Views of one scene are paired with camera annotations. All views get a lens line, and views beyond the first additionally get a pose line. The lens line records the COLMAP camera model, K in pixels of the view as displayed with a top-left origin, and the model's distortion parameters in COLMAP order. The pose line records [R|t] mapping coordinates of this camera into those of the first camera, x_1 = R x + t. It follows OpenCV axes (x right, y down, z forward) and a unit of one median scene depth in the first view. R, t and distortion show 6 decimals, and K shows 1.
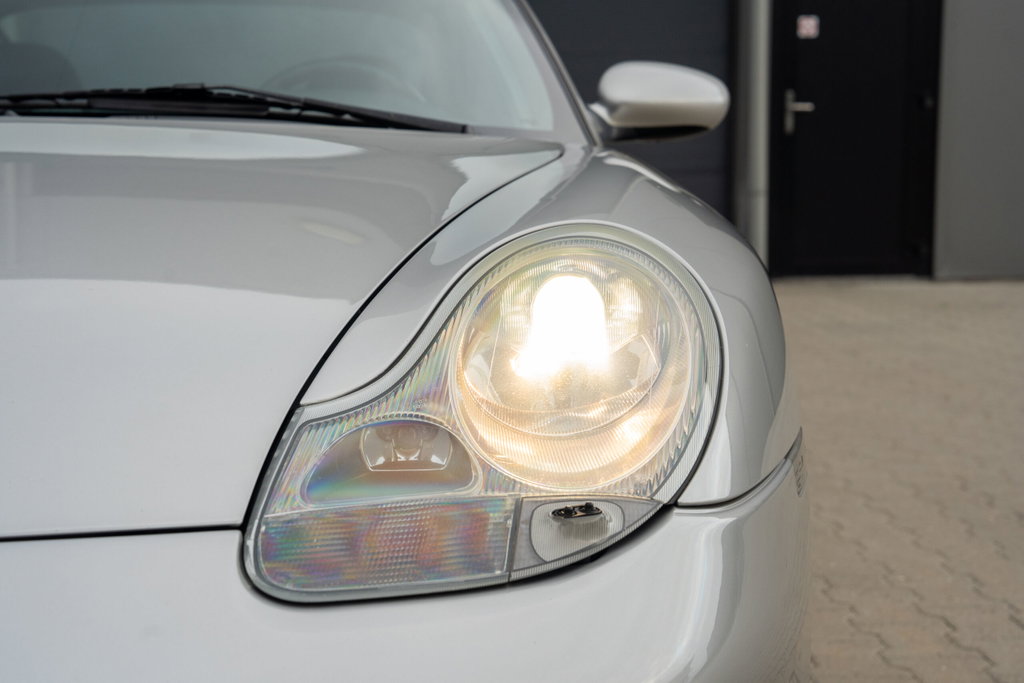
lens RADIAL K [[1783.5, 0, 510.7], [0, 1783.5, 339.4], [0, 0, 1]] dist [0.191942, 0.000000]
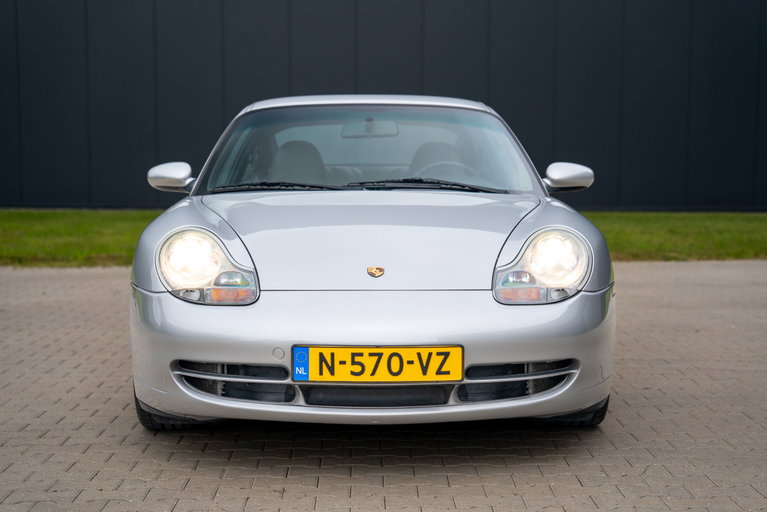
lens RADIAL K [[1506.8, 0, 378.9], [0, 1506.8, 261.0], [0, 0, 1]] dist [0.396516, 0.000000]
pose [[0.999767, 0.009080, -0.019601, -0.293941], [-0.009664, 0.999506, -0.029913, 0.119051], [0.019319, 0.030095, 0.999360, -2.409194]]
